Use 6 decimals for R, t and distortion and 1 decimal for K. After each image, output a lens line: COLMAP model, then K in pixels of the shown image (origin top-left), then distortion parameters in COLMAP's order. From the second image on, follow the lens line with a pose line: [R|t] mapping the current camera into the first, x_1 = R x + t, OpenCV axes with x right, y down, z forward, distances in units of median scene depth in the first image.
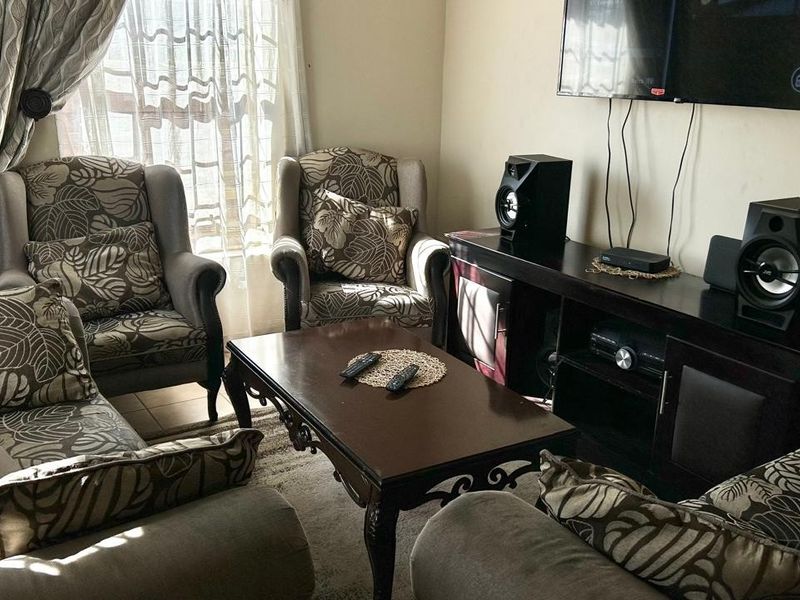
lens RADIAL K [[780.0, 0, 399.7], [0, 780.0, 303.4], [0, 0, 1]] dist [0.009400, 0.000000]
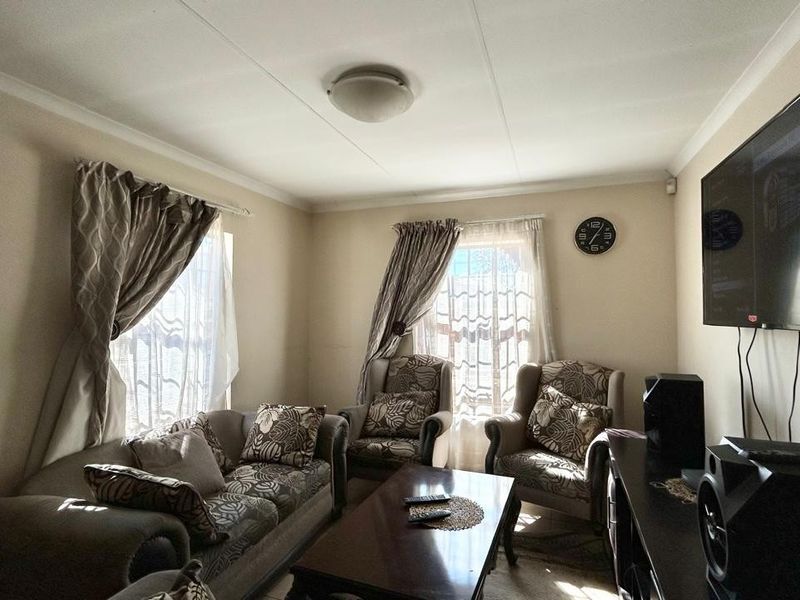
lens RADIAL K [[422.9, 0, 398.6], [0, 422.9, 296.4], [0, 0, 1]] dist [0.003262, -0.002337]
pose [[0.621622, -0.053969, -0.781456, 0.396392], [-0.216520, 0.946917, -0.237631, -0.056574], [0.752798, 0.316917, 0.576939, 0.274082]]
